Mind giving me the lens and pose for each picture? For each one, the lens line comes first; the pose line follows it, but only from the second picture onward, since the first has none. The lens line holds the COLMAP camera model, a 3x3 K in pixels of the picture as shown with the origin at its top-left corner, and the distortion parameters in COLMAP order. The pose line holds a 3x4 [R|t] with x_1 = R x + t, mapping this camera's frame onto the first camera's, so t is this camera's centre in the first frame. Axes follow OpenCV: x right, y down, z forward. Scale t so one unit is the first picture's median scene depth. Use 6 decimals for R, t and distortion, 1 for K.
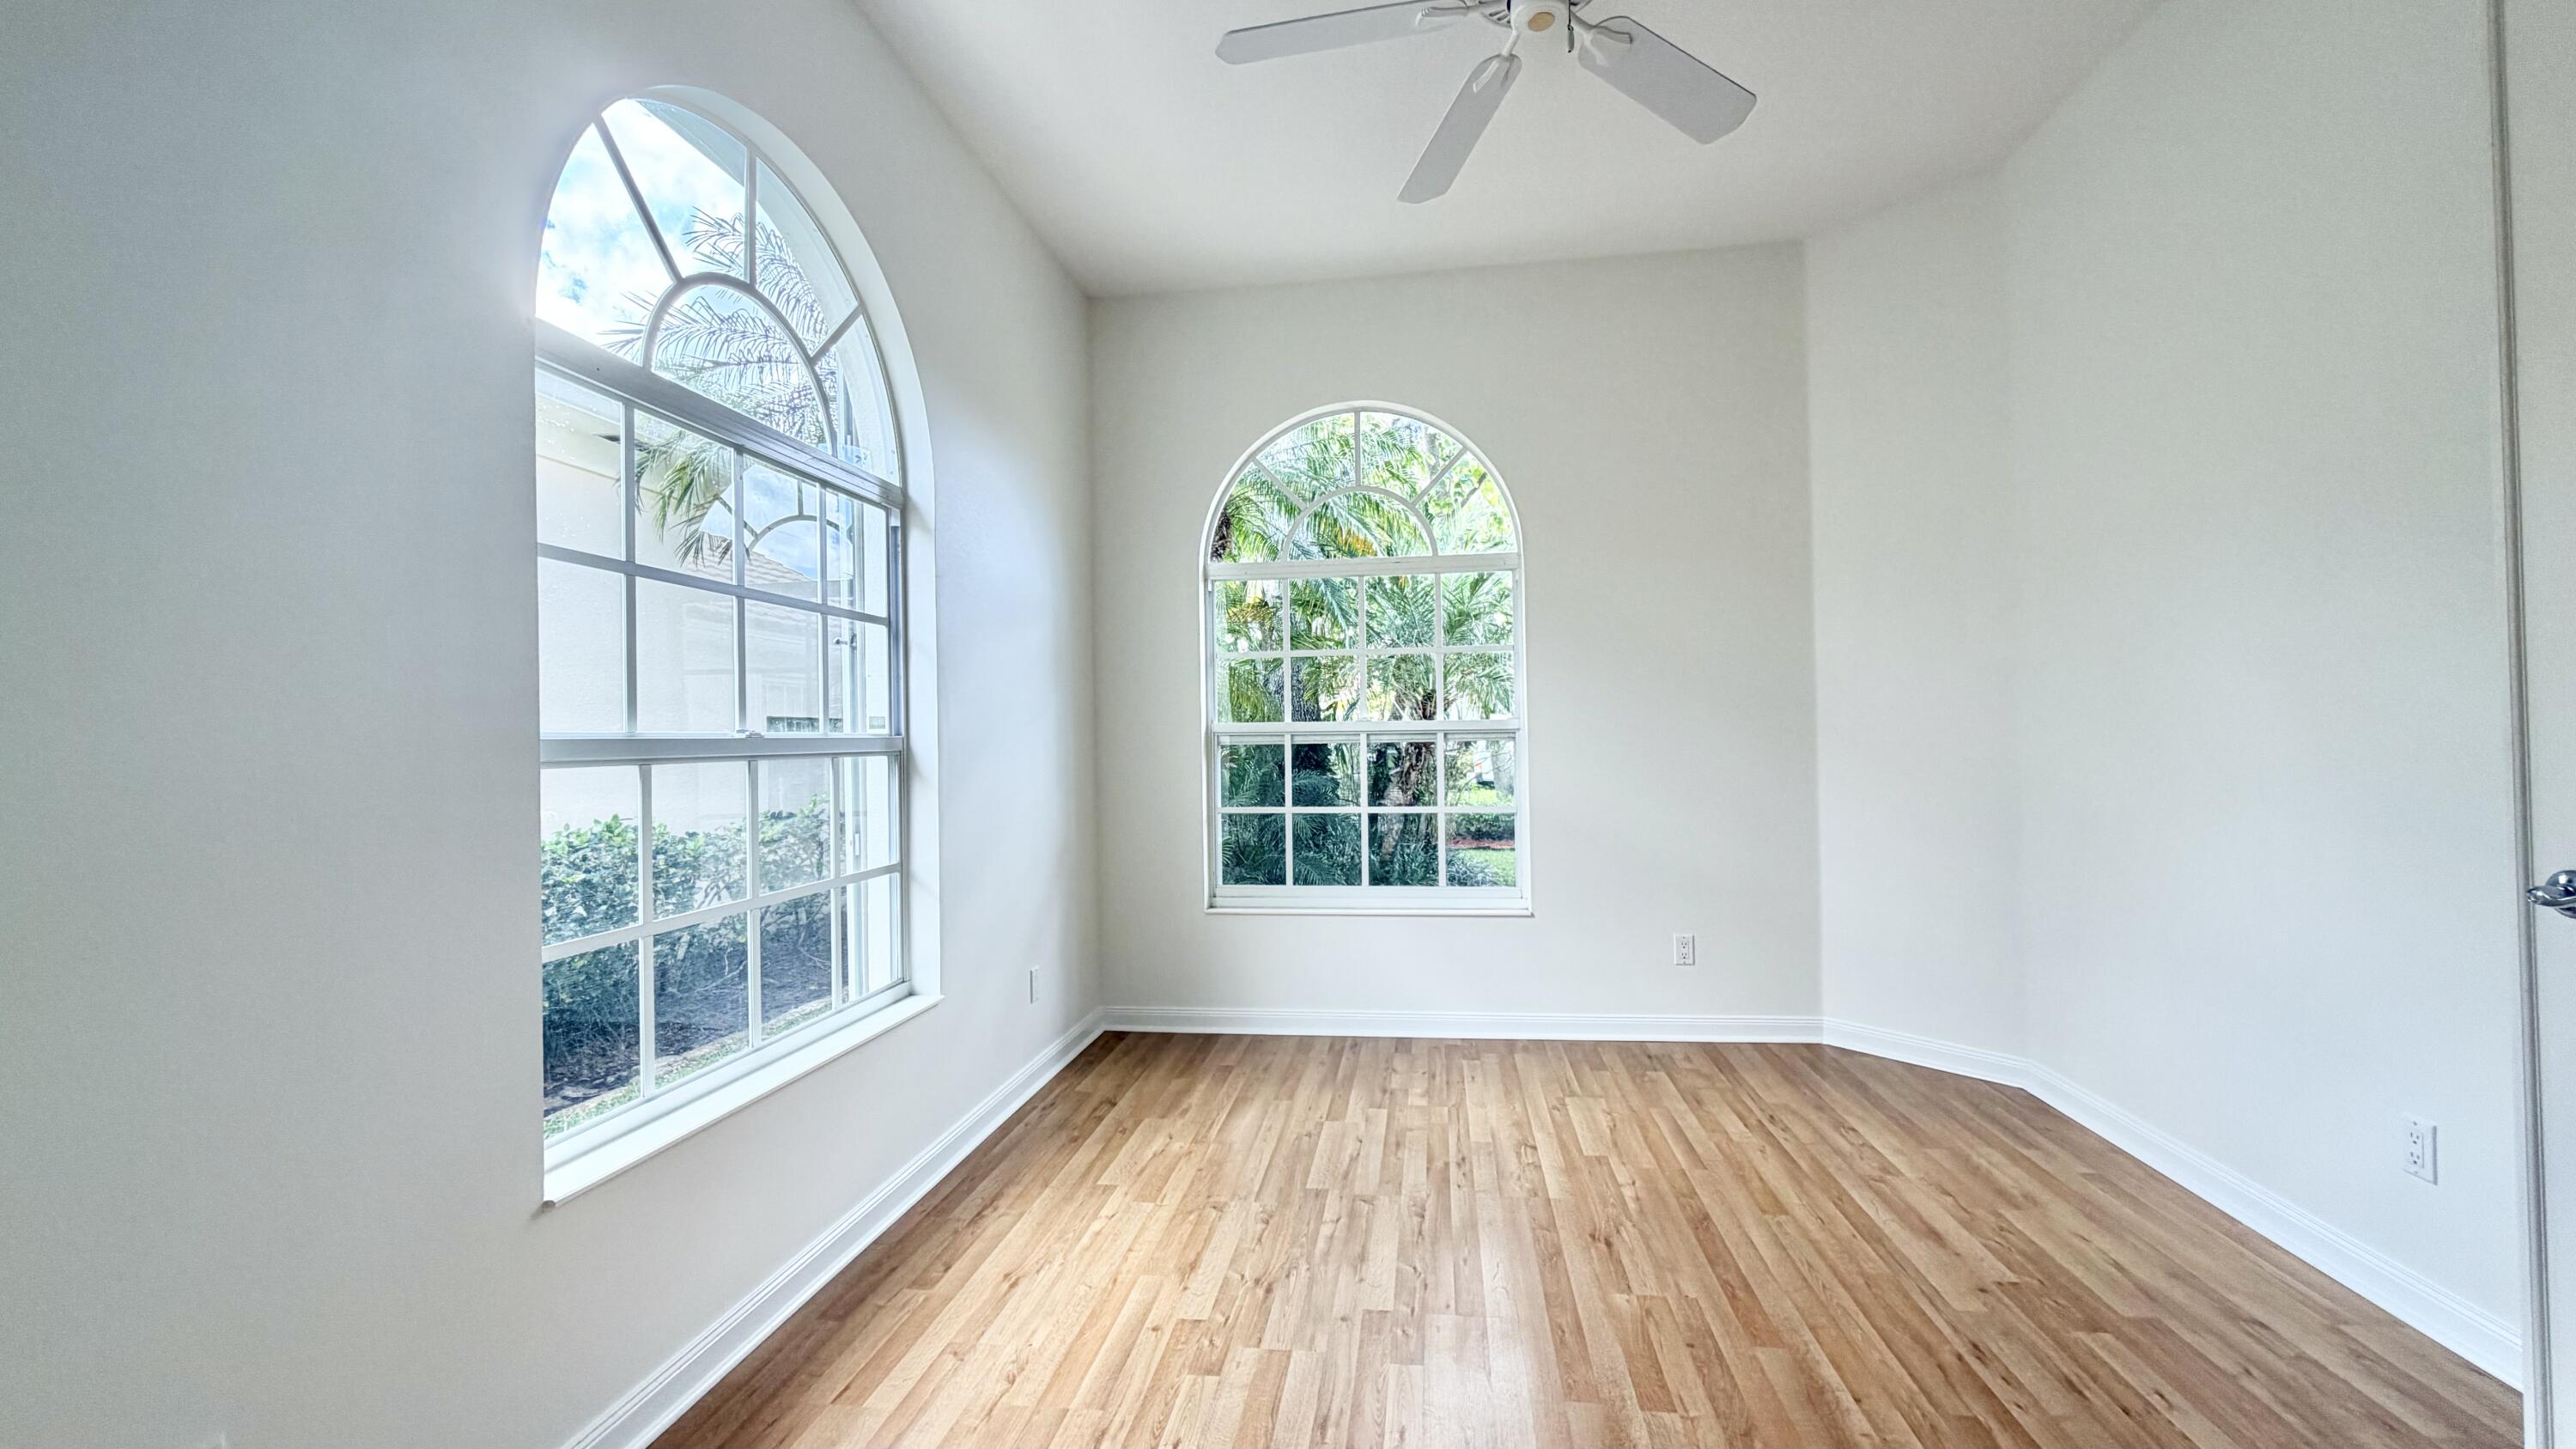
lens RADIAL K [[1027.1, 0, 1296.7], [0, 1027.1, 725.5], [0, 0, 1]] dist [-0.000533, 0.000200]
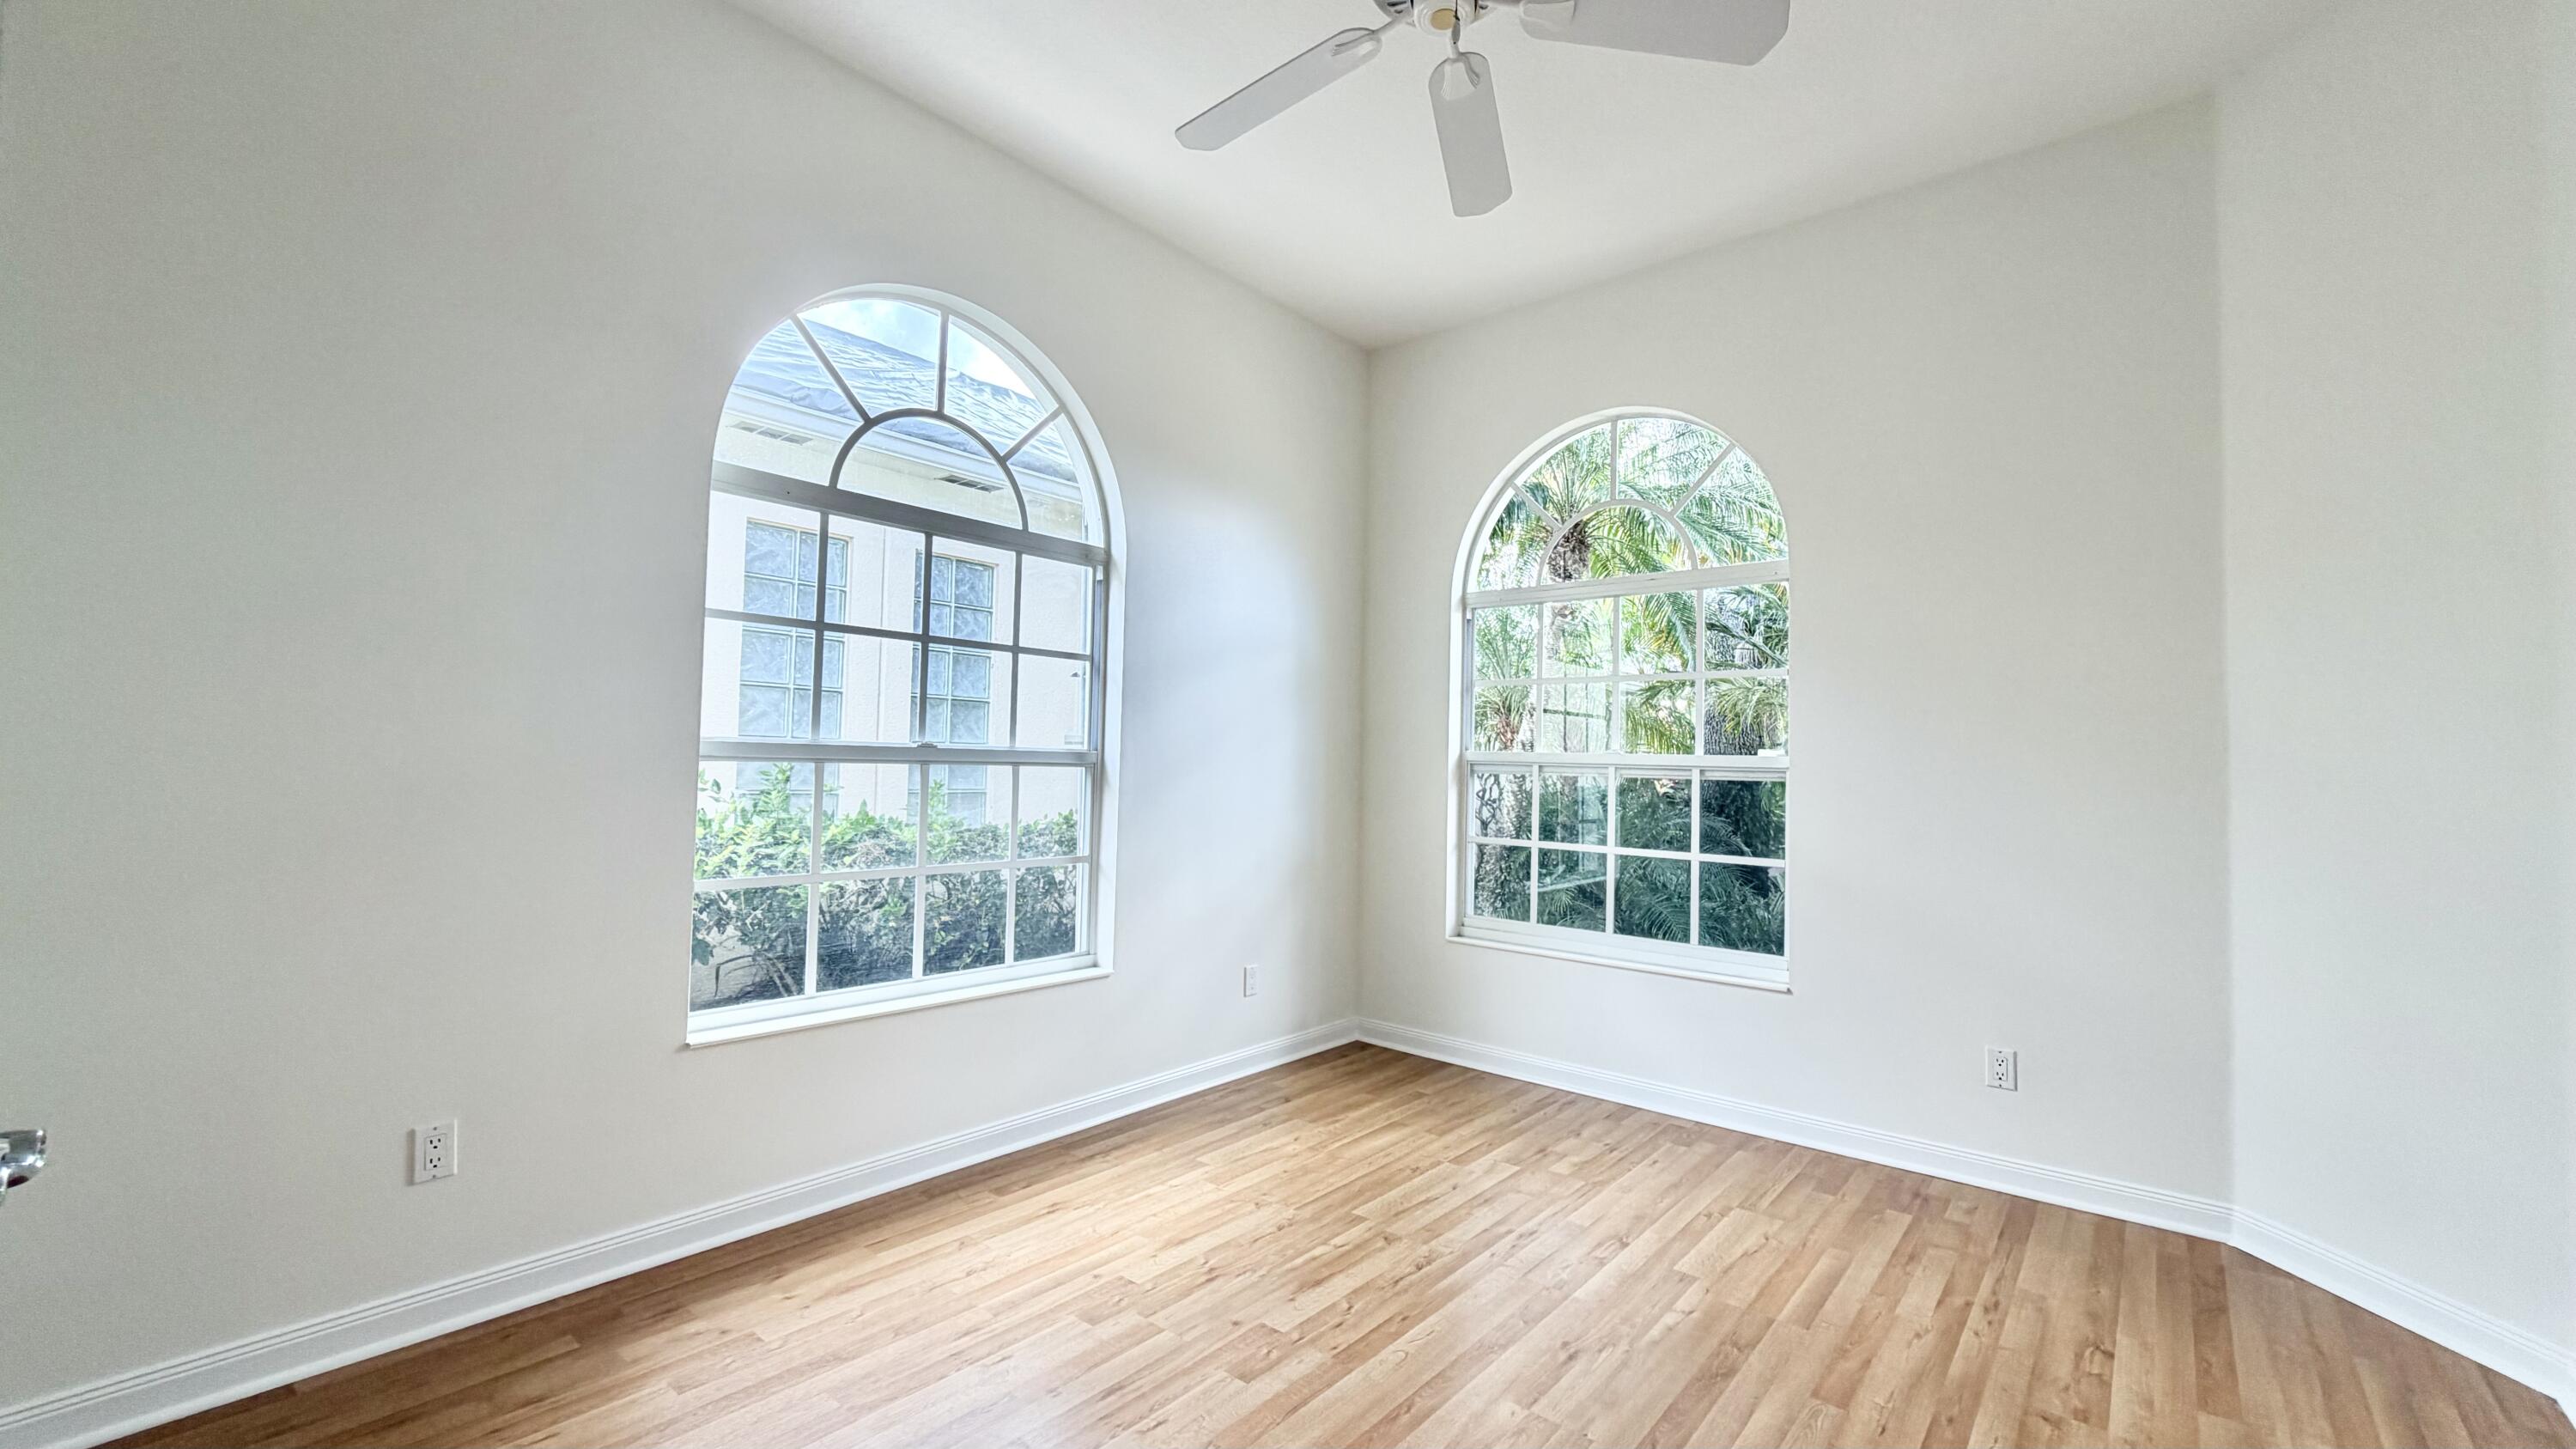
lens RADIAL K [[1027.1, 0, 1300.6], [0, 1027.1, 727.6], [0, 0, 1]] dist [-0.000533, 0.000200]
pose [[0.840530, 0.016581, -0.541511, 0.406381], [-0.030568, 0.999391, -0.016847, -0.004255], [0.540902, 0.030713, 0.840525, 0.091713]]
